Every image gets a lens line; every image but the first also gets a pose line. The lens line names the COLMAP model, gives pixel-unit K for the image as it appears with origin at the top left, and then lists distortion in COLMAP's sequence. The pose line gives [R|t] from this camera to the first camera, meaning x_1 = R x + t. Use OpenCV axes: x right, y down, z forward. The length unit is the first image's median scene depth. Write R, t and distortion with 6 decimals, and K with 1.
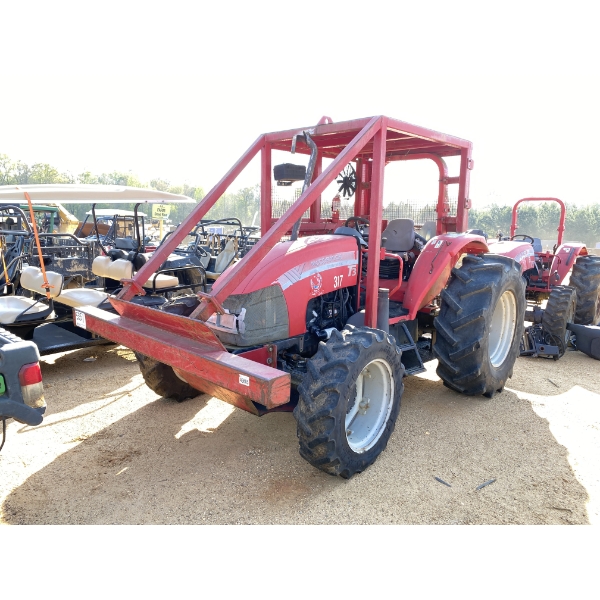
lens RADIAL K [[471.6, 0, 299.2], [0, 471.6, 283.7], [0, 0, 1]] dist [0.005665, 0.002465]
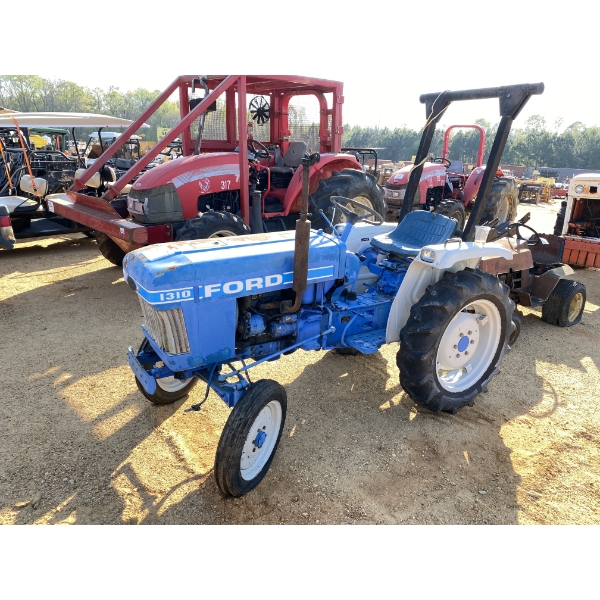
lens RADIAL K [[471.6, 0, 299.2], [0, 471.6, 283.7], [0, 0, 1]] dist [0.005665, 0.002465]
pose [[0.998288, 0.025361, -0.052710, 0.322076], [-0.017164, 0.988458, 0.150520, 0.059299], [0.055919, -0.149357, 0.987201, -0.379353]]
